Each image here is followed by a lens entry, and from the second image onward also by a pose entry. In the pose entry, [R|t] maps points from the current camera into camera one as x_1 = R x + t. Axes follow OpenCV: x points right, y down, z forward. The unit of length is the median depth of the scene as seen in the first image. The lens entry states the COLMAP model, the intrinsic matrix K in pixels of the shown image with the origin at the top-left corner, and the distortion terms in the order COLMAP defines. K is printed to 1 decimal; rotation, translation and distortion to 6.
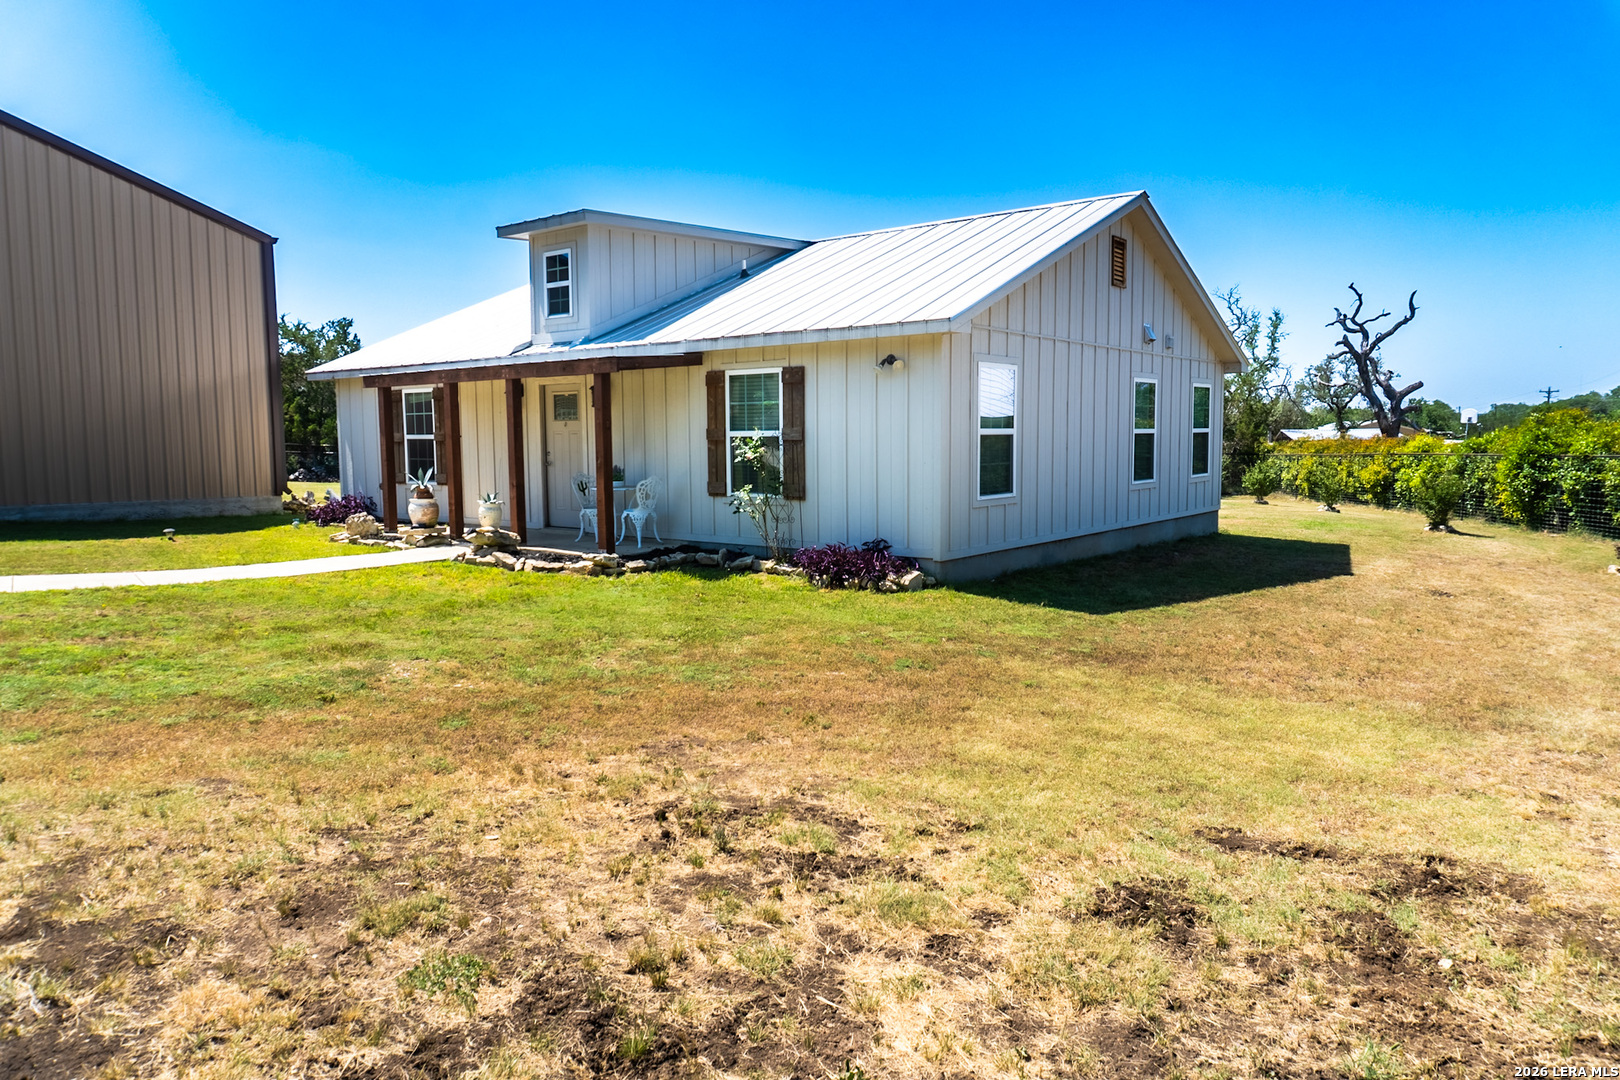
lens RADIAL K [[1094.5, 0, 810.0], [0, 1094.5, 540.0], [0, 0, 1]] dist [-0.004218, -0.001284]
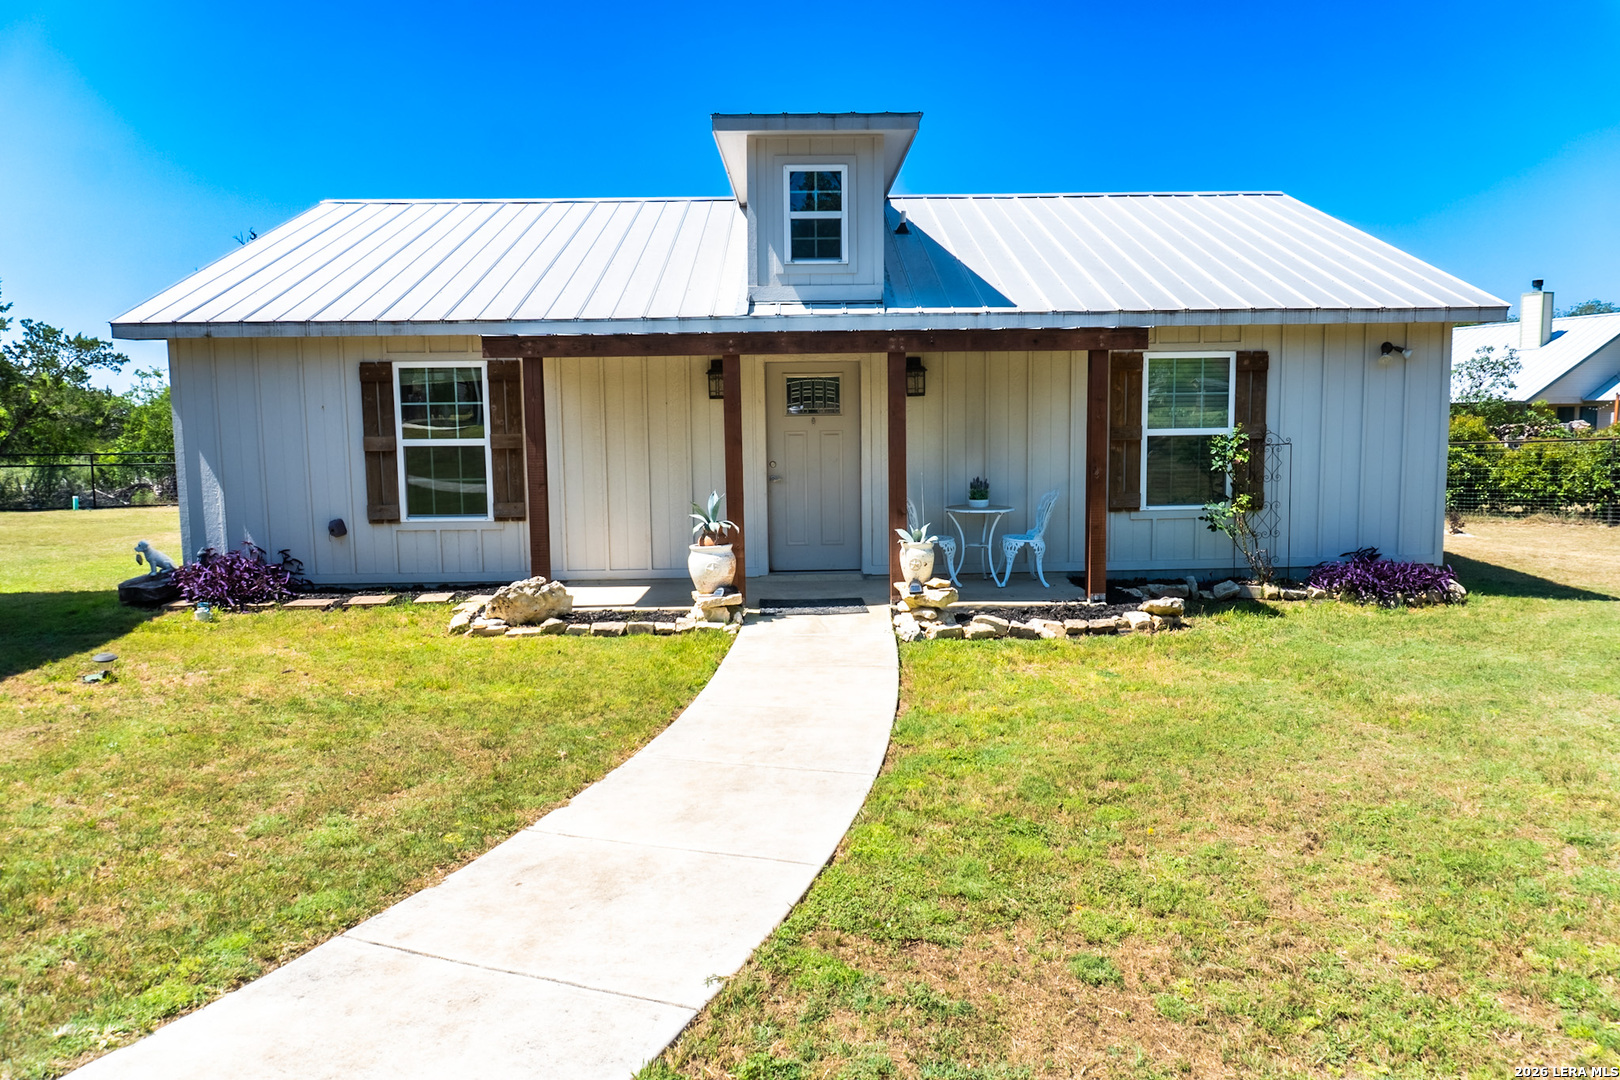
lens RADIAL K [[1004.7, 0, 810.0], [0, 1004.7, 540.0], [0, 0, 1]] dist [-0.004166, -0.002238]
pose [[0.758924, -0.070859, 0.647312, -0.652068], [0.072614, 0.997071, 0.024011, -0.048098], [-0.647117, 0.028781, 0.761847, 0.534280]]
